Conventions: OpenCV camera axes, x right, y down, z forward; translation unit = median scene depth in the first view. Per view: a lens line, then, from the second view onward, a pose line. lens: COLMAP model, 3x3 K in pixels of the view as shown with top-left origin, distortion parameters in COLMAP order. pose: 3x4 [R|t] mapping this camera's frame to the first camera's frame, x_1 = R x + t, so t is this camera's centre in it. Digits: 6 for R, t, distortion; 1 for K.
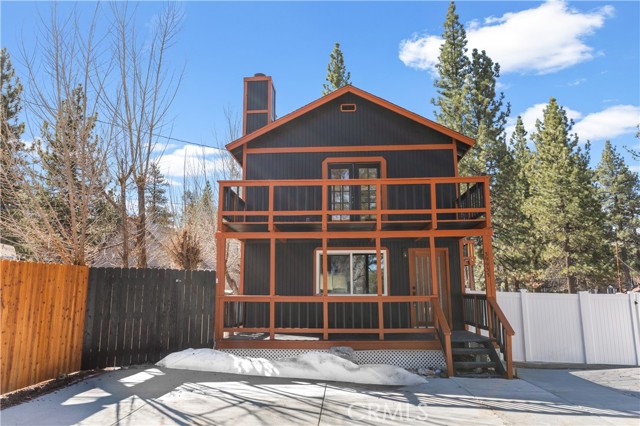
lens RADIAL K [[438.5, 0, 320.0], [0, 438.5, 213.0], [0, 0, 1]] dist [-0.001094, -0.000163]
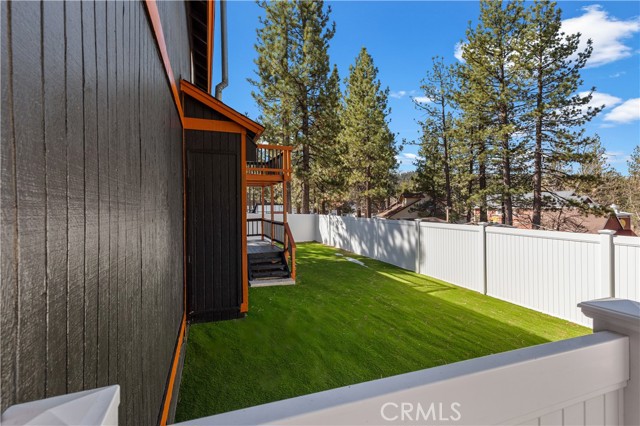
lens RADIAL K [[298.7, 0, 320.0], [0, 298.7, 213.0], [0, 0, 1]] dist [0.012824, 0.000312]
pose [[0.910650, -0.008419, 0.413093, 0.157703], [-0.073704, 0.980447, 0.182460, 0.061867], [-0.406552, -0.196603, 0.892223, 0.434188]]
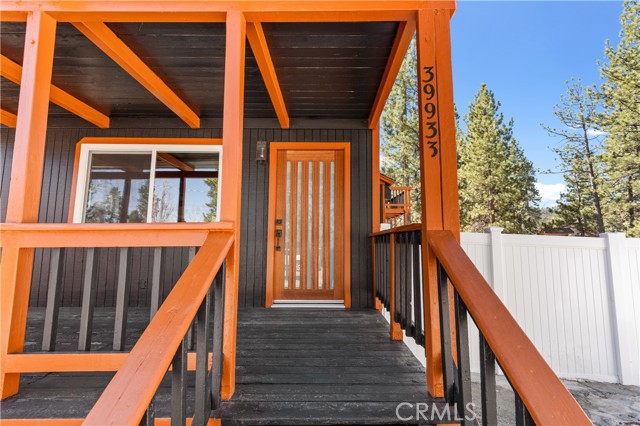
lens RADIAL K [[305.6, 0, 328.6], [0, 305.6, 214.8], [0, 0, 1]] dist [0.015268, 0.000275]
pose [[0.997833, 0.014409, 0.064207, 0.112881], [-0.019376, 0.996810, 0.077423, 0.061670], [-0.062887, -0.078500, 0.994929, 0.299349]]
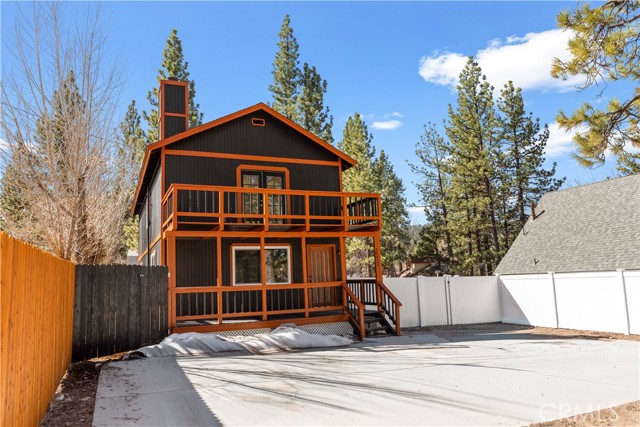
lens RADIAL K [[448.2, 0, 320.0], [0, 448.2, 213.5], [0, 0, 1]] dist [-0.002797, -0.000136]
pose [[0.893255, 0.033756, 0.448281, -0.153270], [-0.044424, 0.998924, 0.013300, -0.011690], [-0.447350, -0.031794, 0.893794, -0.064168]]
